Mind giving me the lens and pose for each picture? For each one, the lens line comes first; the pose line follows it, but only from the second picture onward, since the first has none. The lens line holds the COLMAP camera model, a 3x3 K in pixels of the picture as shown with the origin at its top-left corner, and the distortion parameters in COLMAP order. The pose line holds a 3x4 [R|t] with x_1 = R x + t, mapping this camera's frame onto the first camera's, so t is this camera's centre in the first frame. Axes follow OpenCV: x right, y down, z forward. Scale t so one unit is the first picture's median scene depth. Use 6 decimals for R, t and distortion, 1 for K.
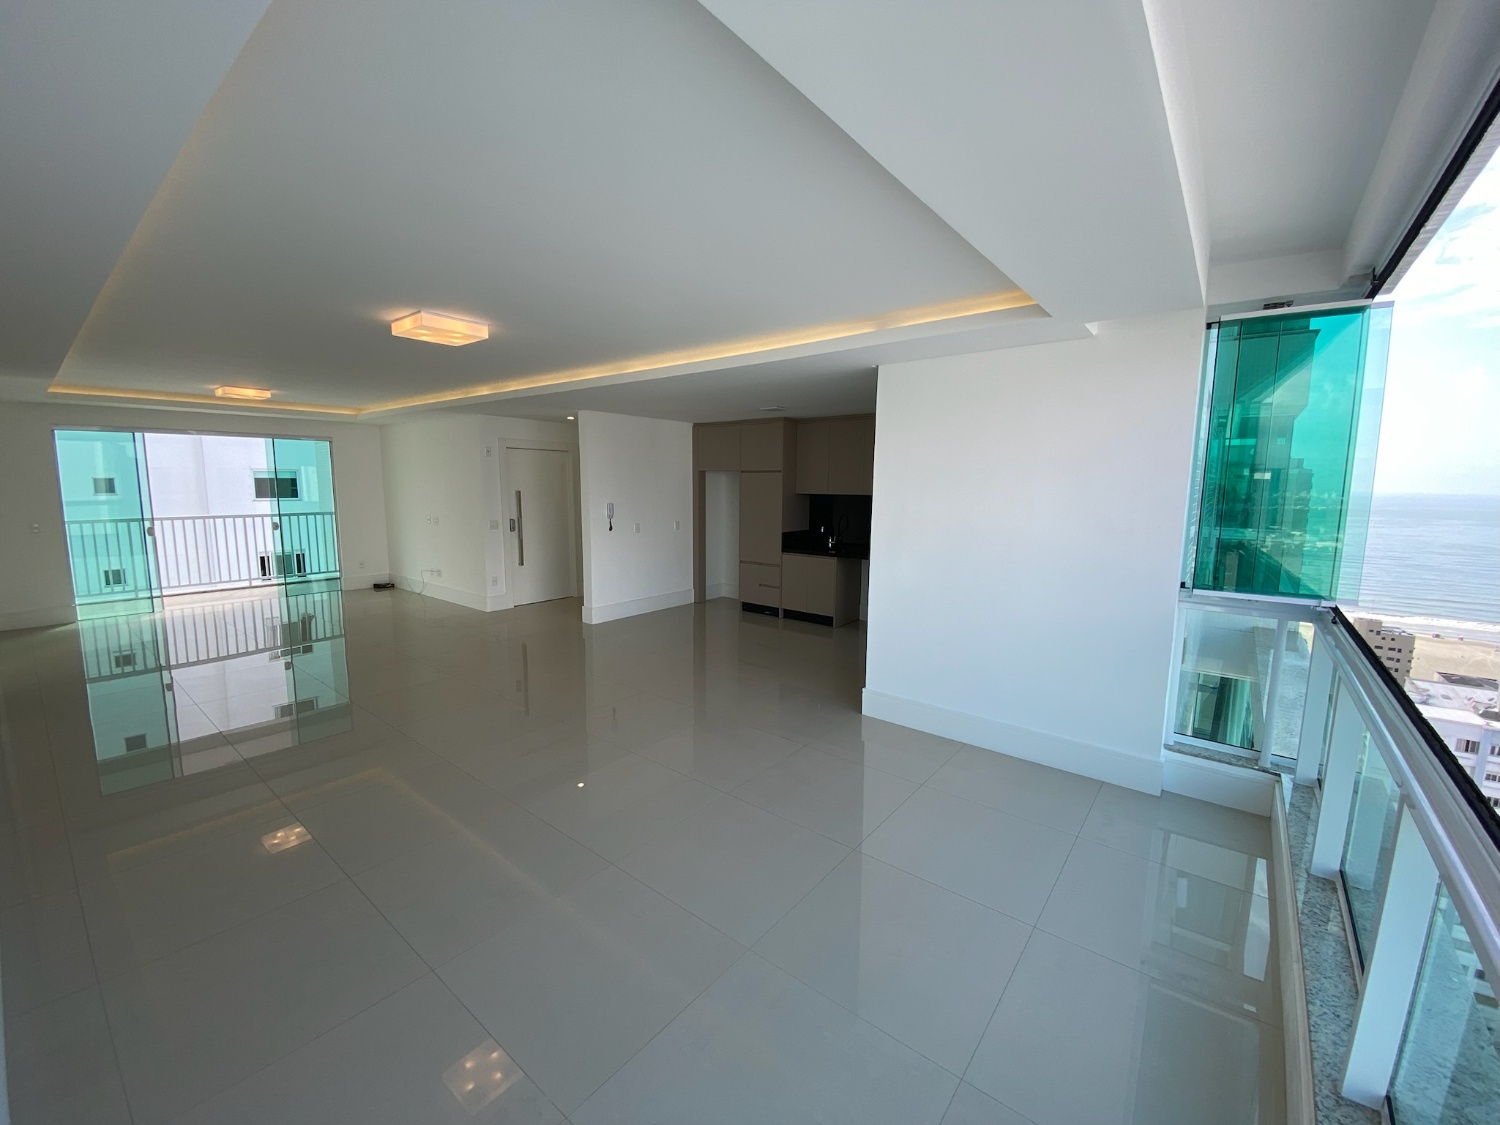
lens RADIAL K [[599.8, 0, 758.0], [0, 599.8, 563.6], [0, 0, 1]] dist [0.002224, -0.011269]
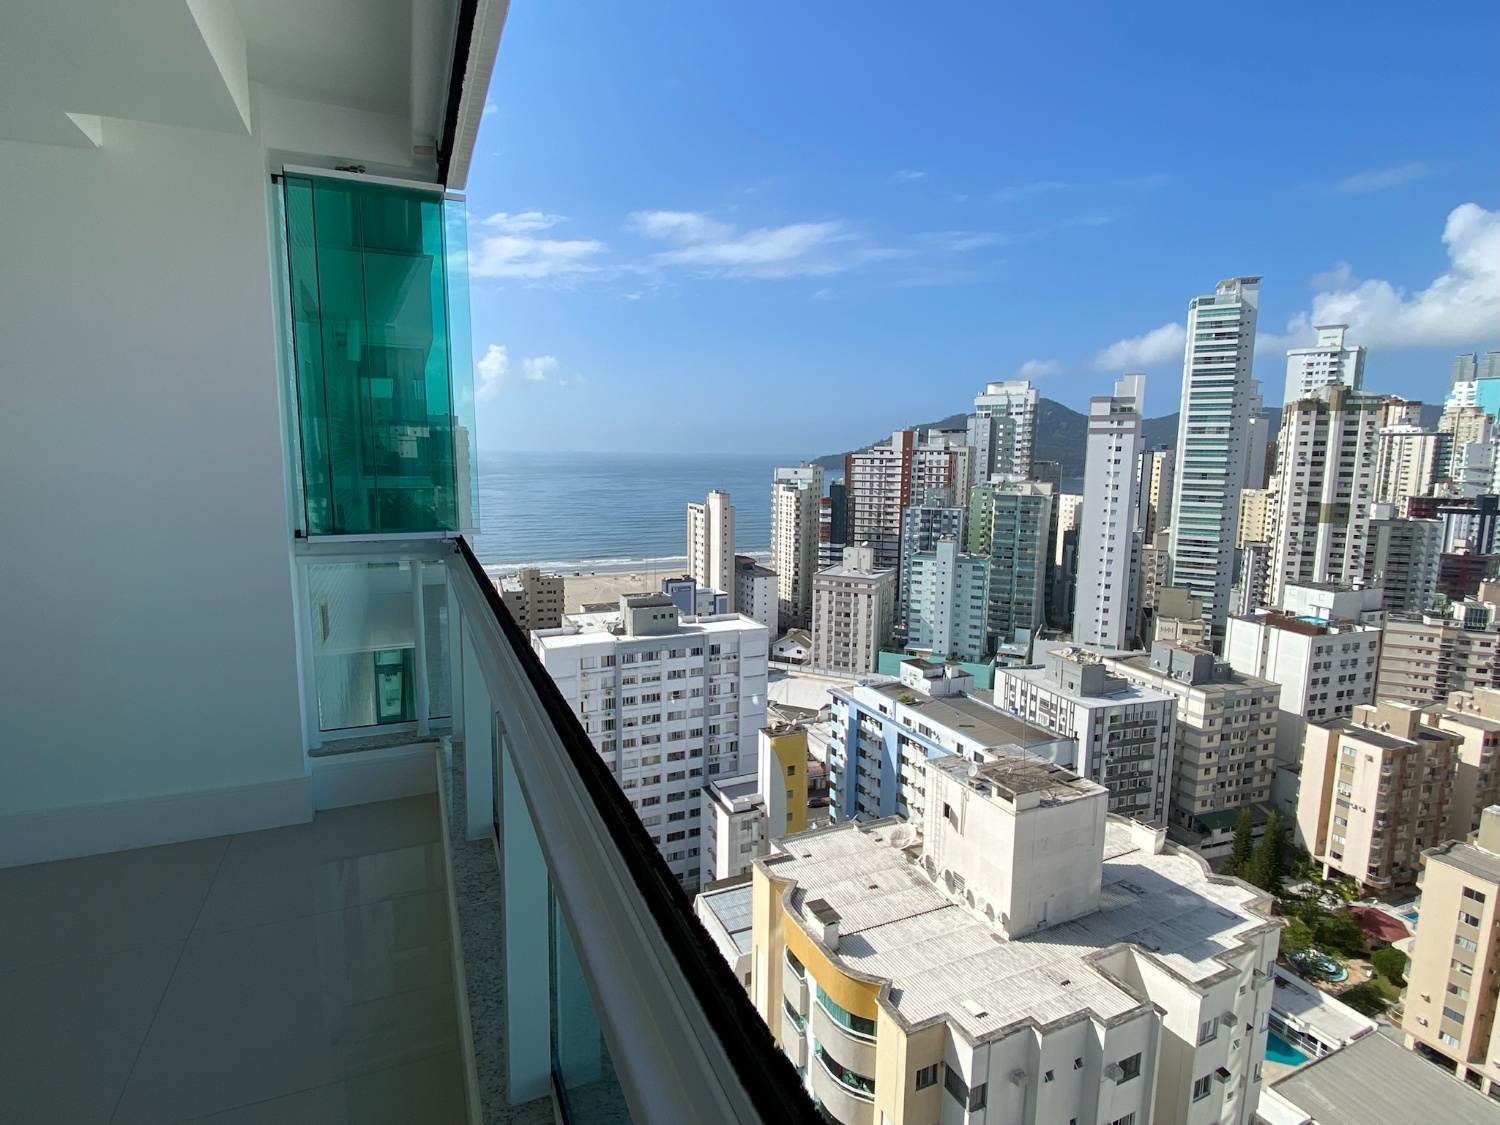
lens RADIAL K [[769.8, 0, 746.8], [0, 769.8, 569.2], [0, 0, 1]] dist [-0.015983, -0.004757]
pose [[0.466746, -0.140885, 0.873098, 0.141415], [0.113045, 0.988636, 0.099096, 0.049003], [-0.877137, 0.052446, 0.477368, 0.068052]]
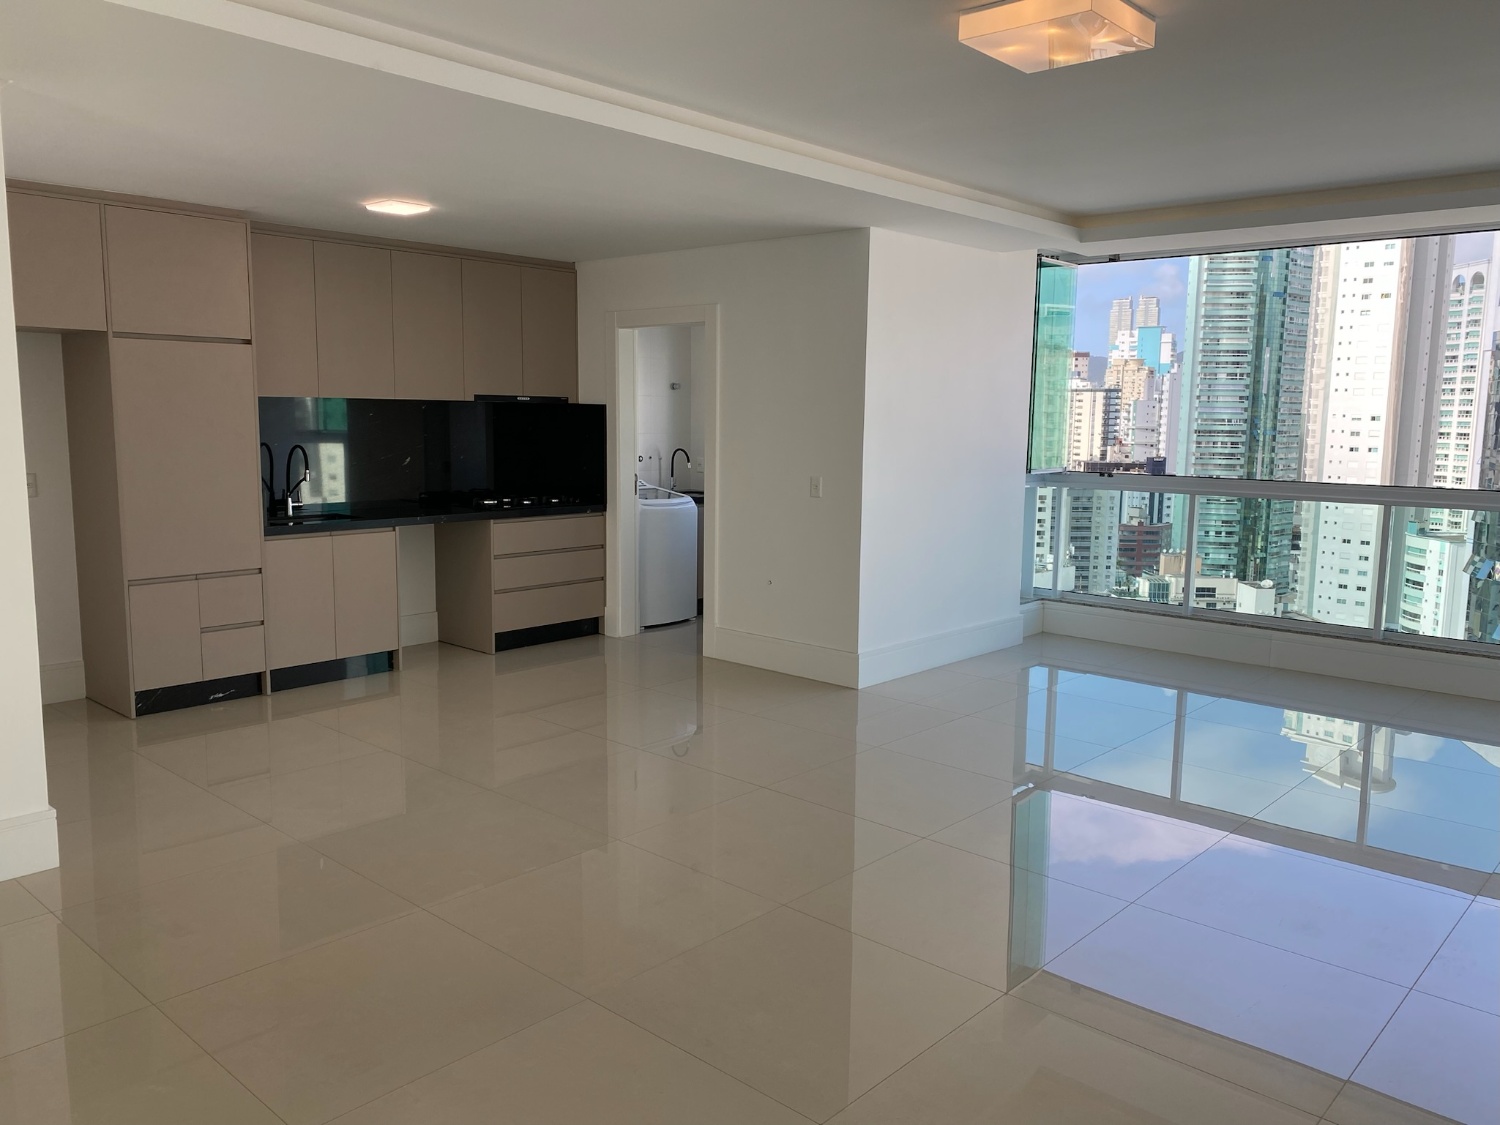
lens RADIAL K [[1135.7, 0, 752.9], [0, 1135.7, 574.8], [0, 0, 1]] dist [-0.014800, -0.010936]
pose [[0.042814, -0.151007, 0.987605, -0.856310], [0.121090, 0.982008, 0.144902, -0.077433], [-0.991718, 0.113386, 0.060329, 0.725154]]
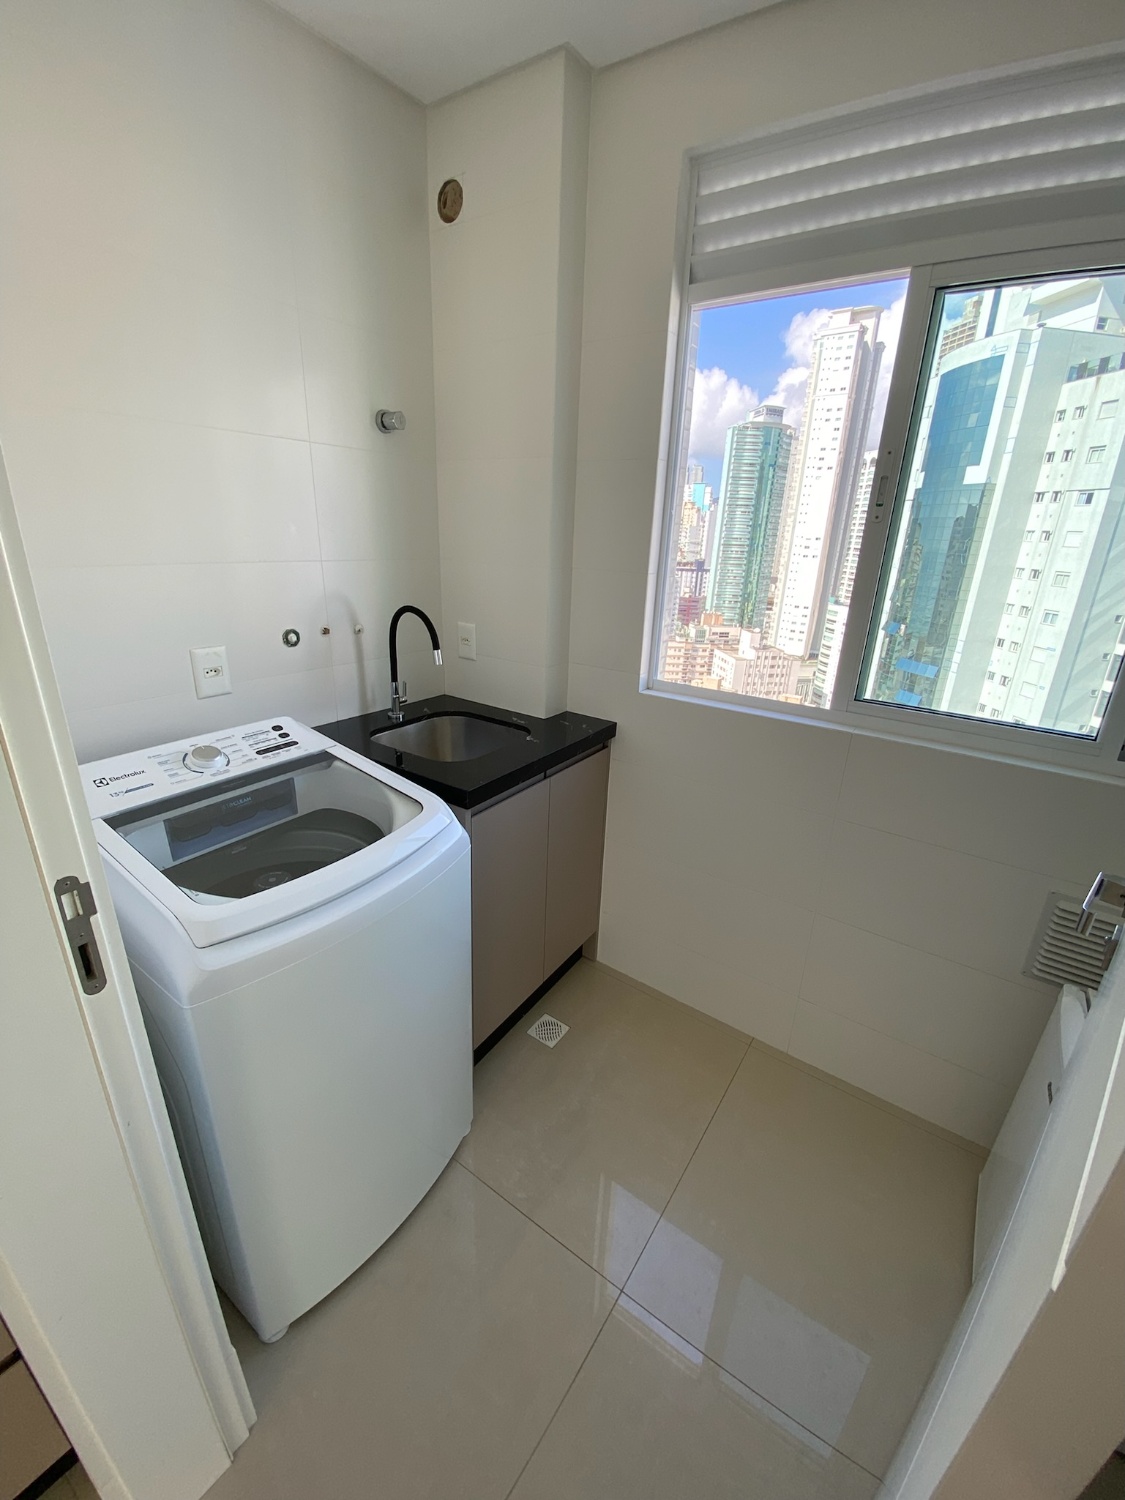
lens RADIAL K [[599.8, 0, 559.2], [0, 599.8, 744.6], [0, 0, 1]] dist [0.002224, -0.011269]
pose [[-0.085816, -0.346001, 0.934301, 0.231004], [0.098308, 0.930244, 0.353528, -0.068999], [-0.991449, 0.122188, -0.045815, 0.831370]]
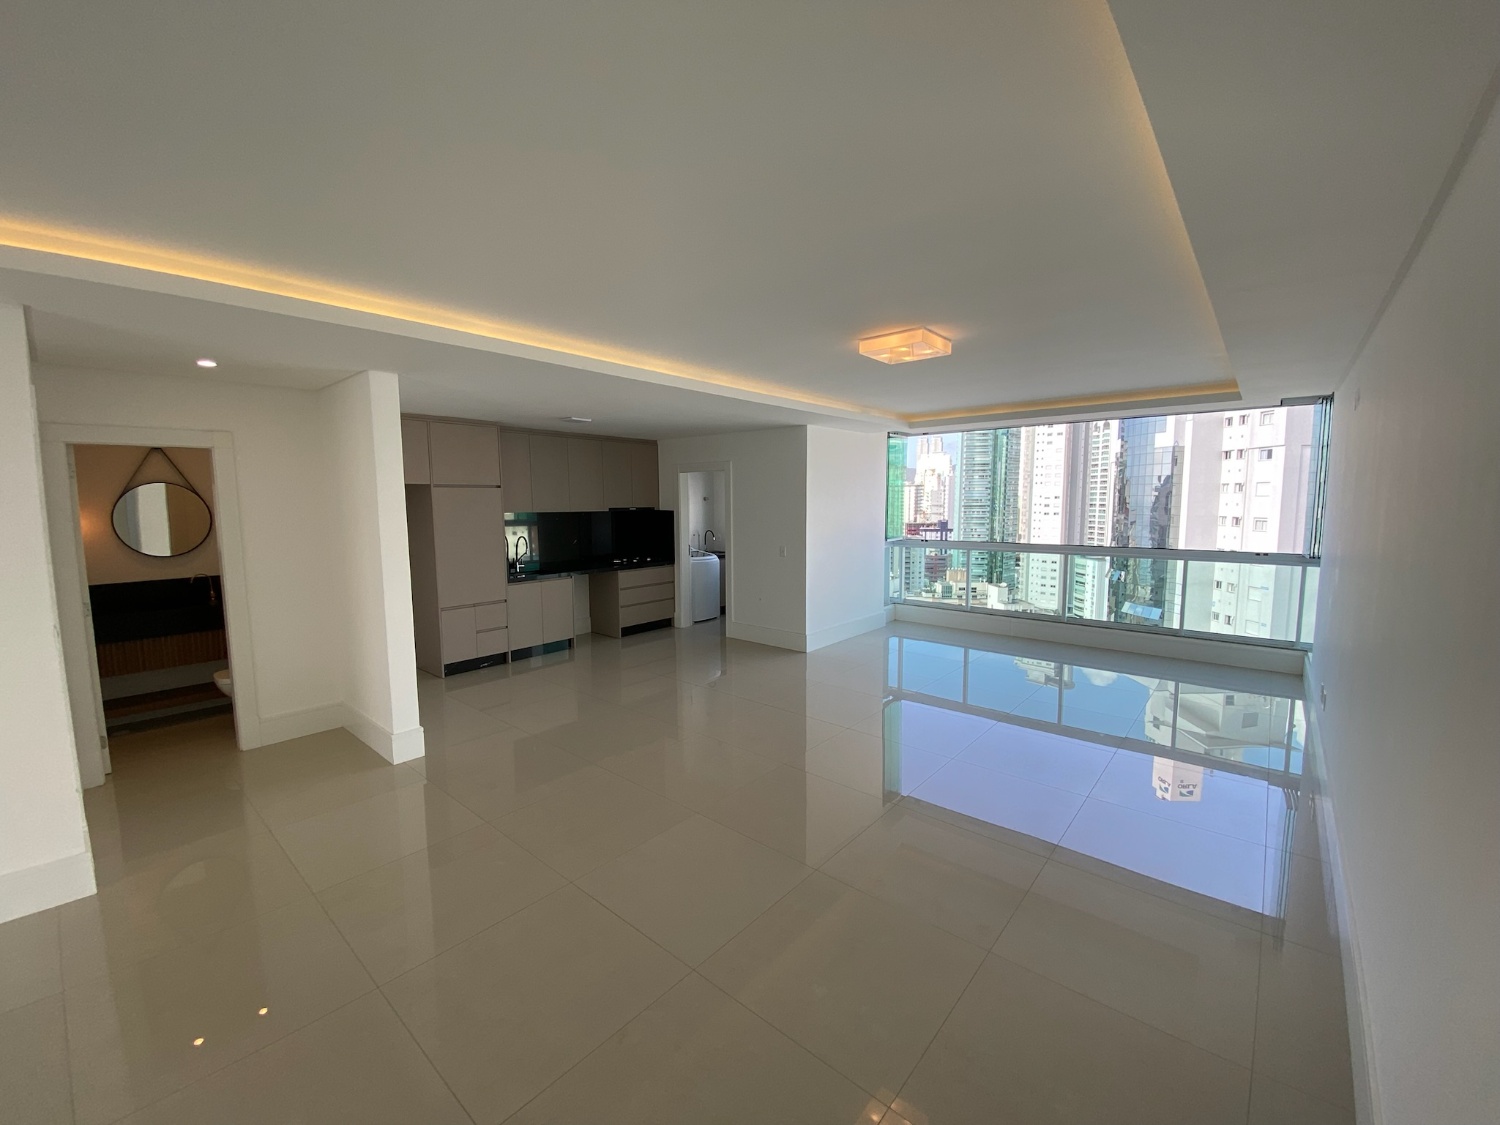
lens RADIAL K [[599.8, 0, 746.0], [0, 599.8, 566.3], [0, 0, 1]] dist [0.002224, -0.011269]
pose [[0.017977, -0.119432, 0.992680, -0.910605], [0.140834, 0.983244, 0.115746, -0.107925], [-0.989870, 0.137722, 0.034496, 0.752815]]
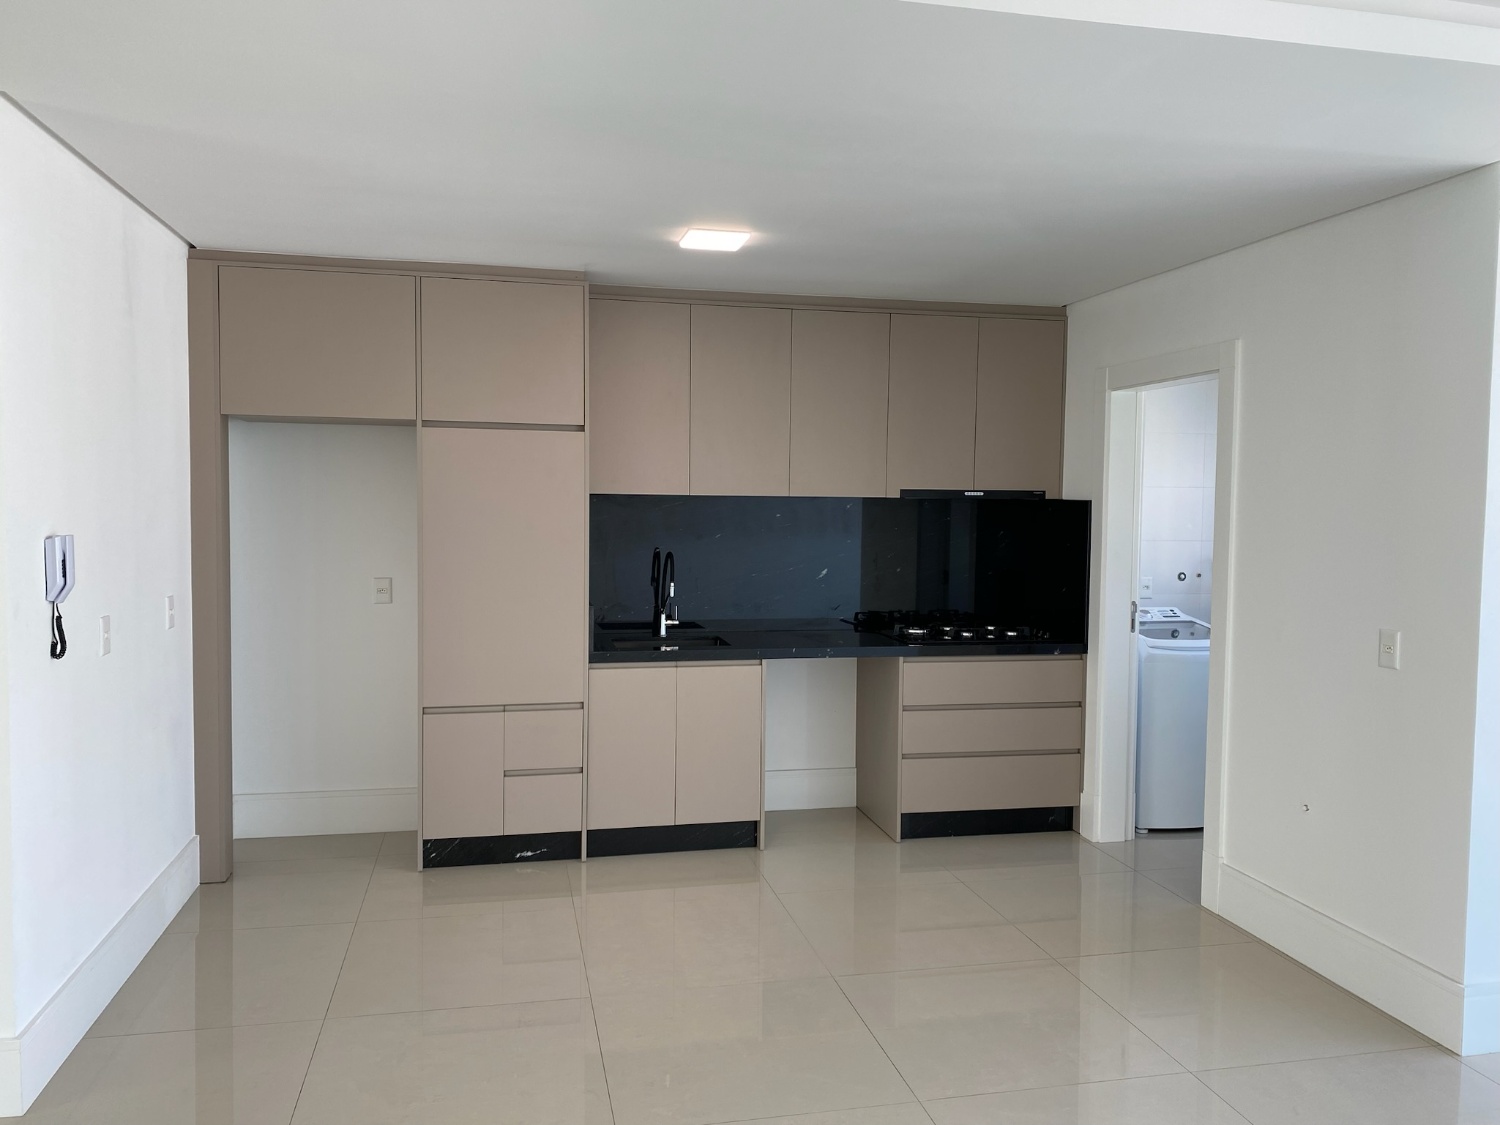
lens RADIAL K [[1135.7, 0, 720.5], [0, 1135.7, 546.6], [0, 0, 1]] dist [-0.014800, -0.010936]
pose [[0.629681, -0.036626, 0.775990, -0.481421], [0.101876, 0.994155, -0.035744, -0.063959], [-0.770145, 0.101562, 0.629732, 0.624612]]
